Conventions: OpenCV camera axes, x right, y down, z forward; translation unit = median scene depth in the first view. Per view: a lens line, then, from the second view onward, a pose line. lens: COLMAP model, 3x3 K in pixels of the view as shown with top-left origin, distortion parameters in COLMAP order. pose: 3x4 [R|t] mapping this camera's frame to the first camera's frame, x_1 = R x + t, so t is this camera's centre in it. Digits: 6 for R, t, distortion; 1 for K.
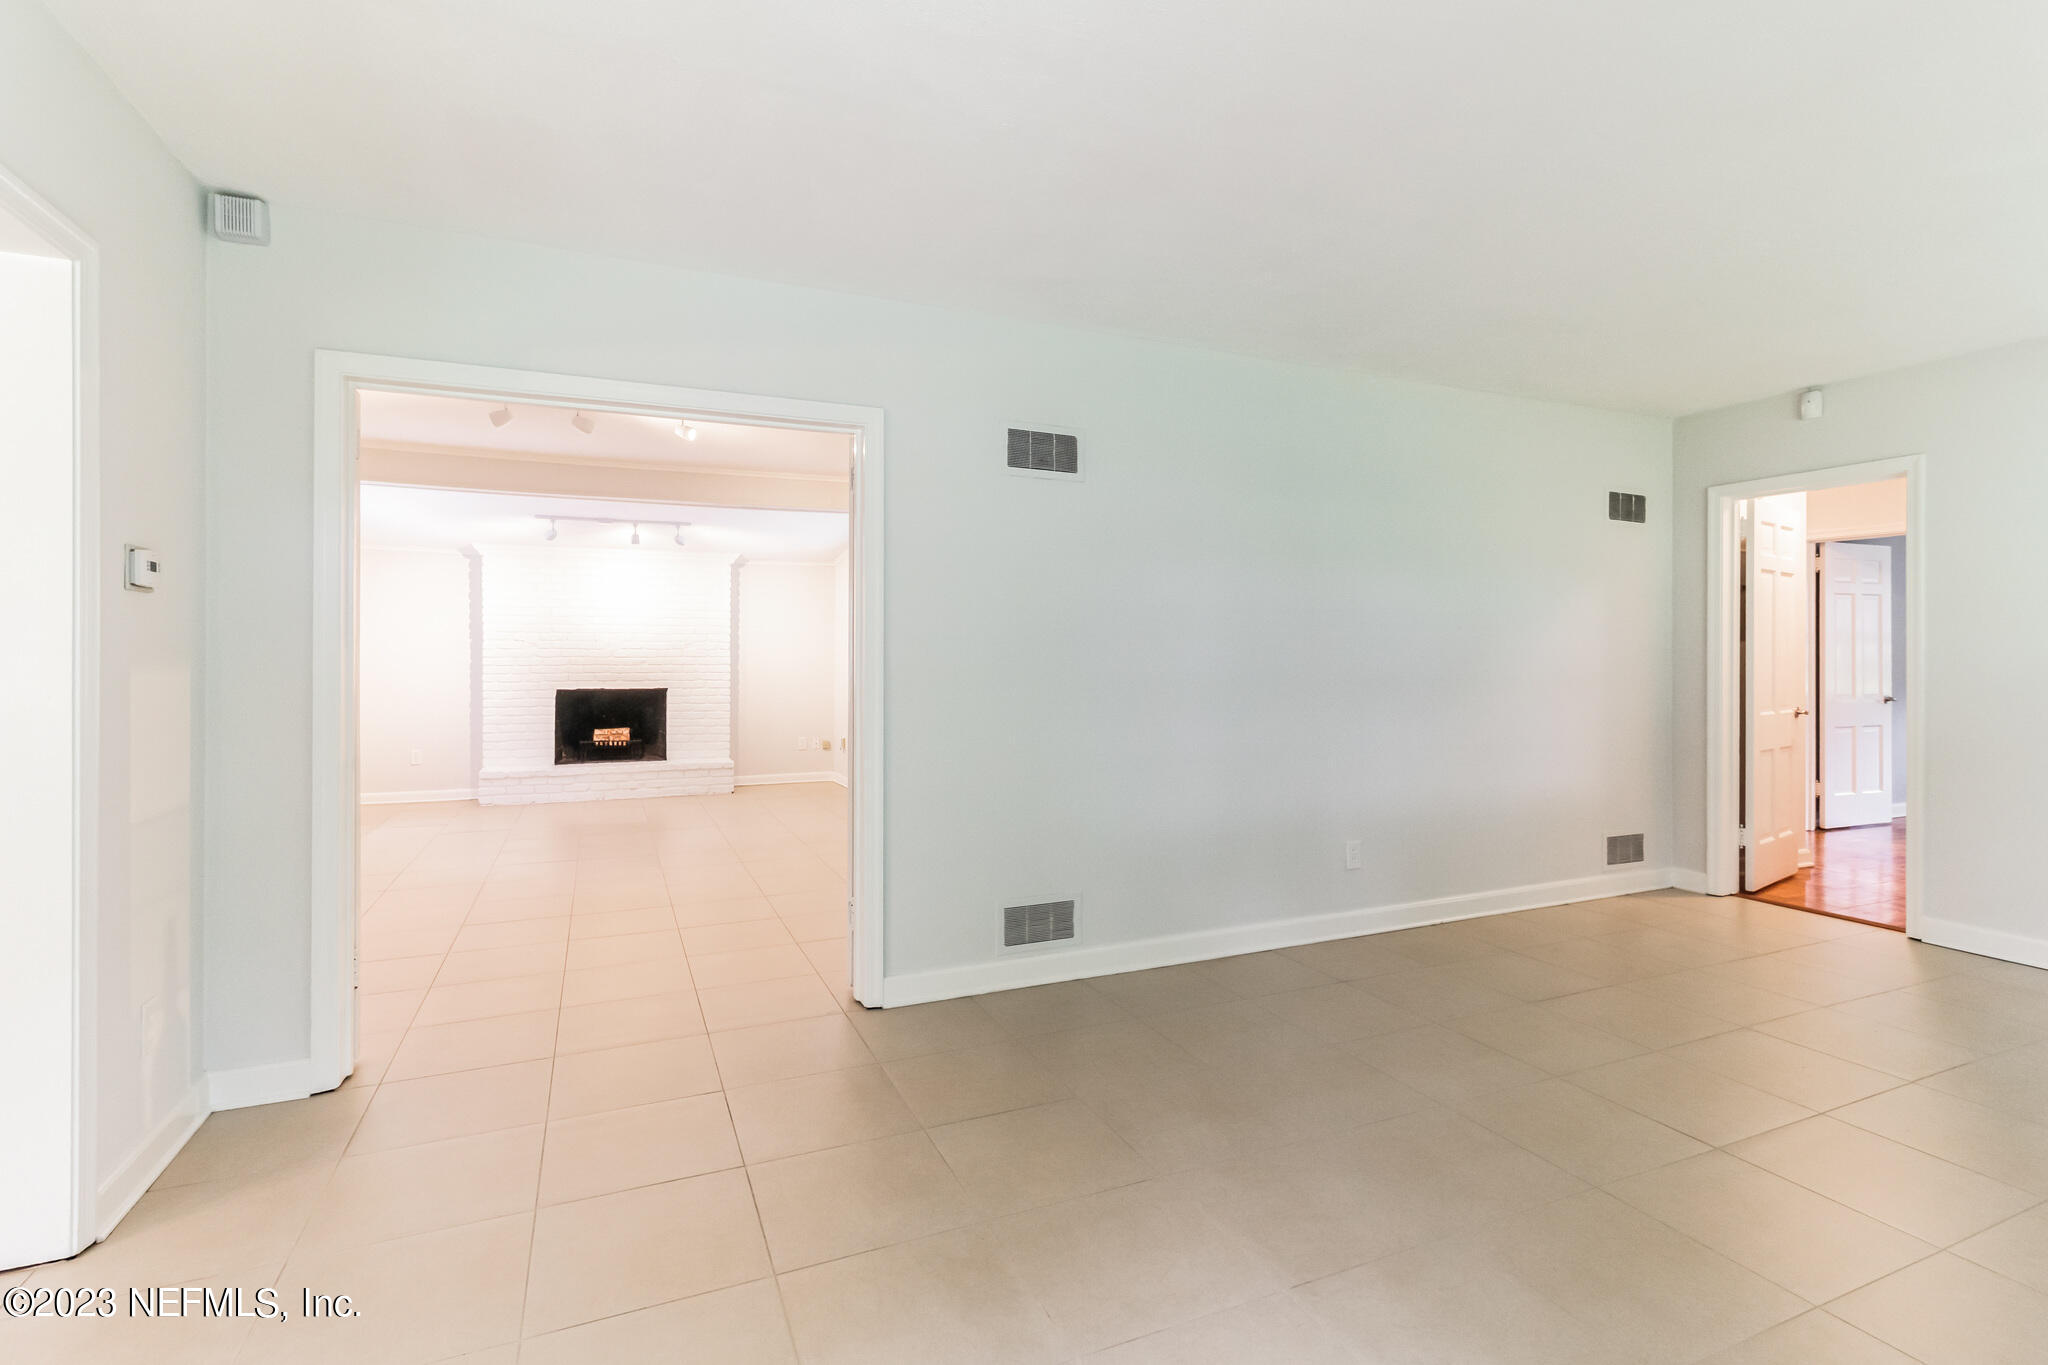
lens RADIAL K [[954.1, 0, 1027.1], [0, 954.1, 657.2], [0, 0, 1]] dist [-0.000247, -0.000024]
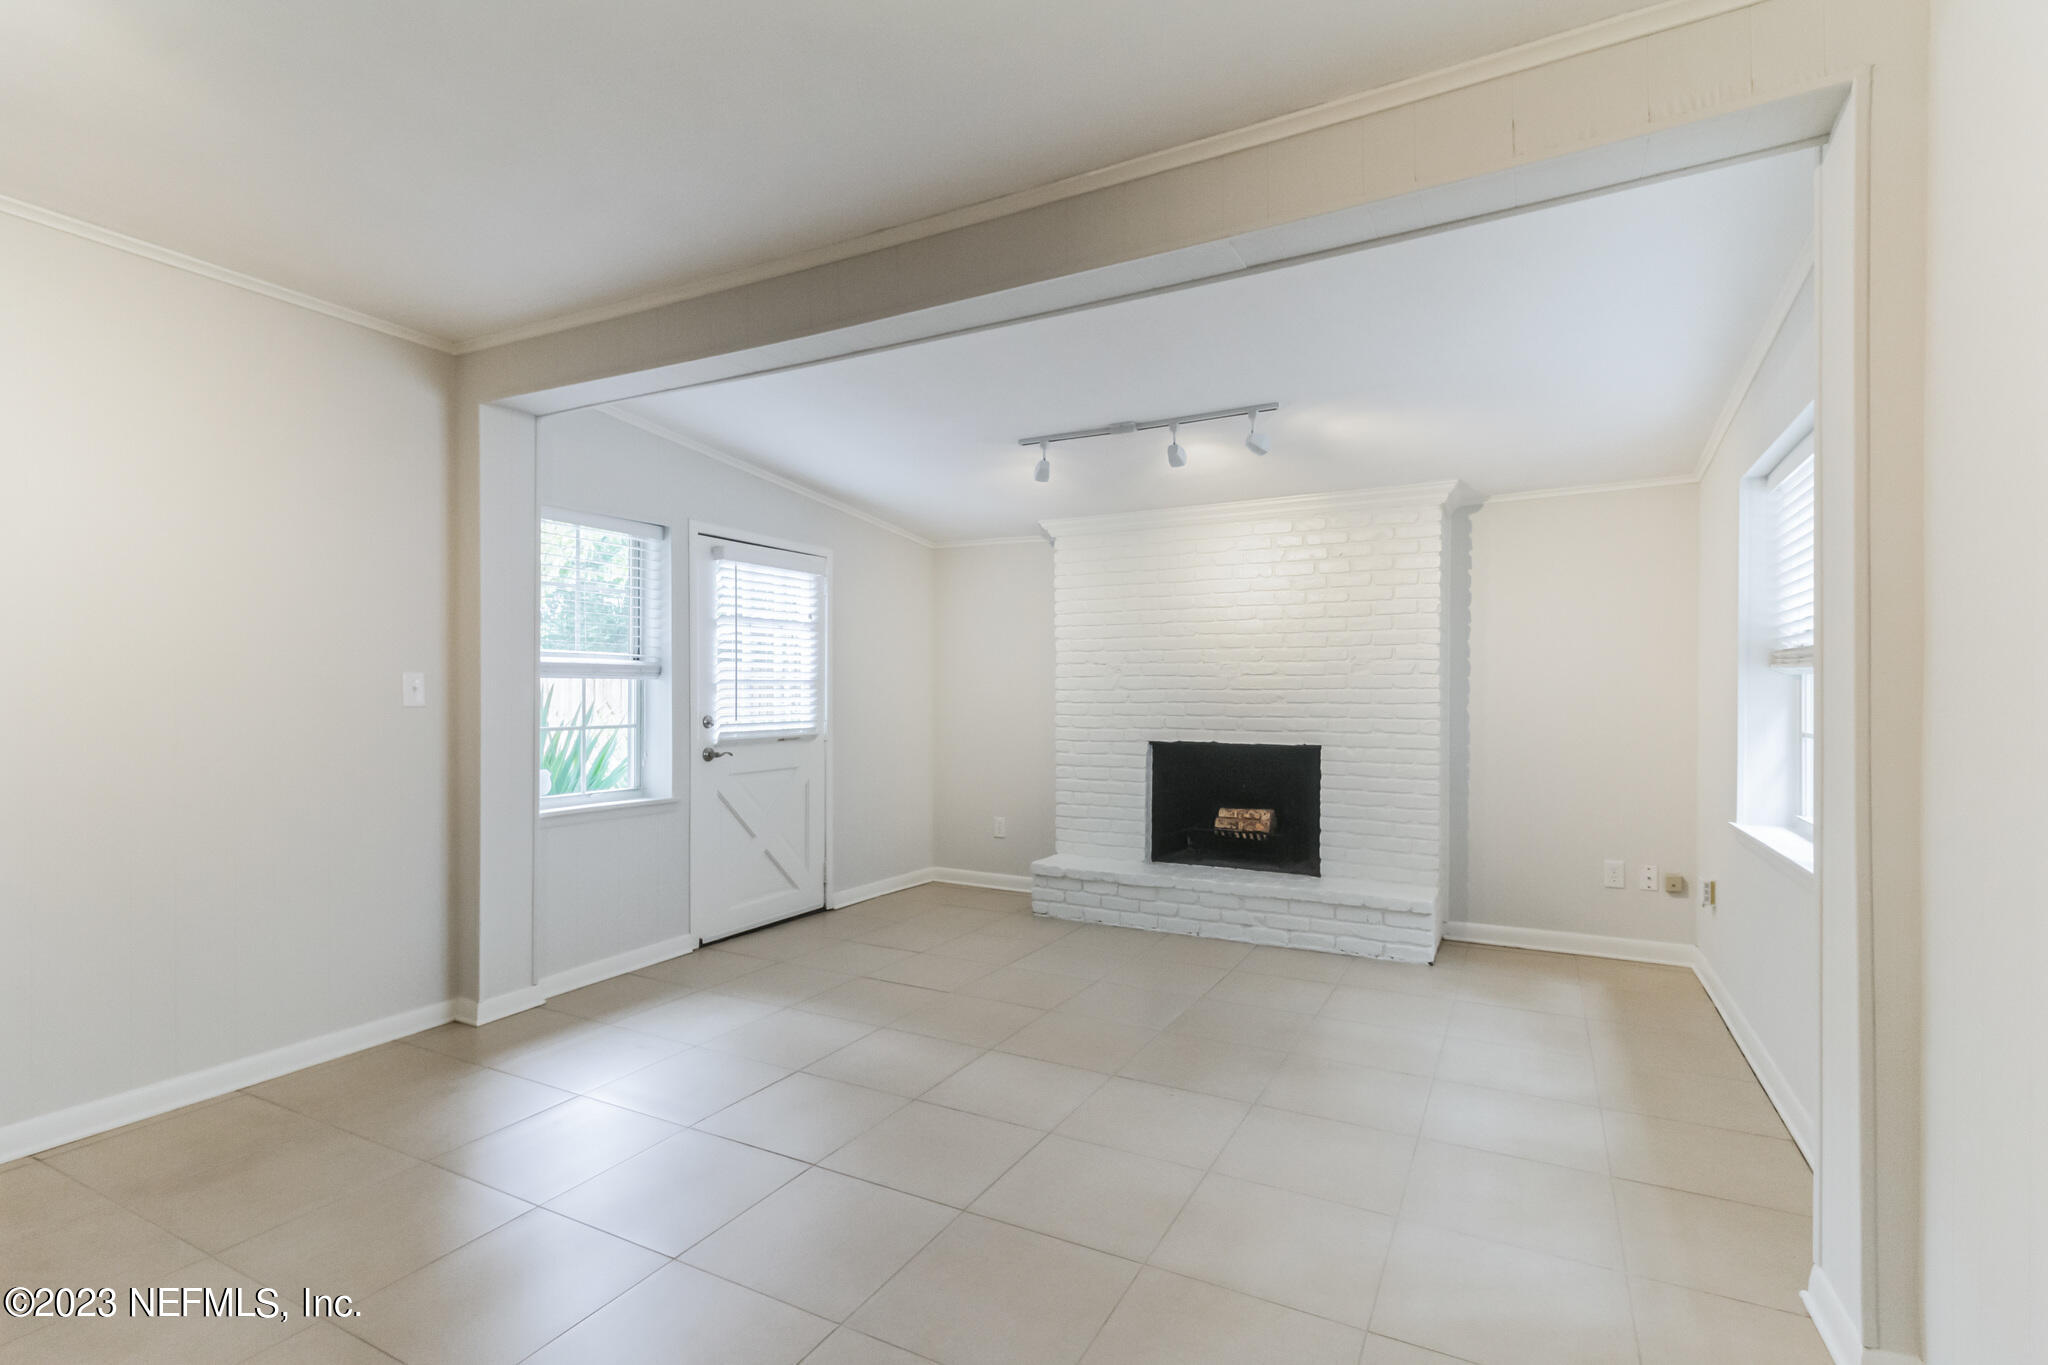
lens RADIAL K [[951.8, 0, 1024.0], [0, 951.8, 682.5], [0, 0, 1]] dist [-0.000806, -0.000101]
pose [[0.620746, -0.007630, -0.783975, -0.054173], [0.001998, 0.999965, -0.008150, 0.000338], [0.784009, 0.003493, 0.620739, 0.532654]]
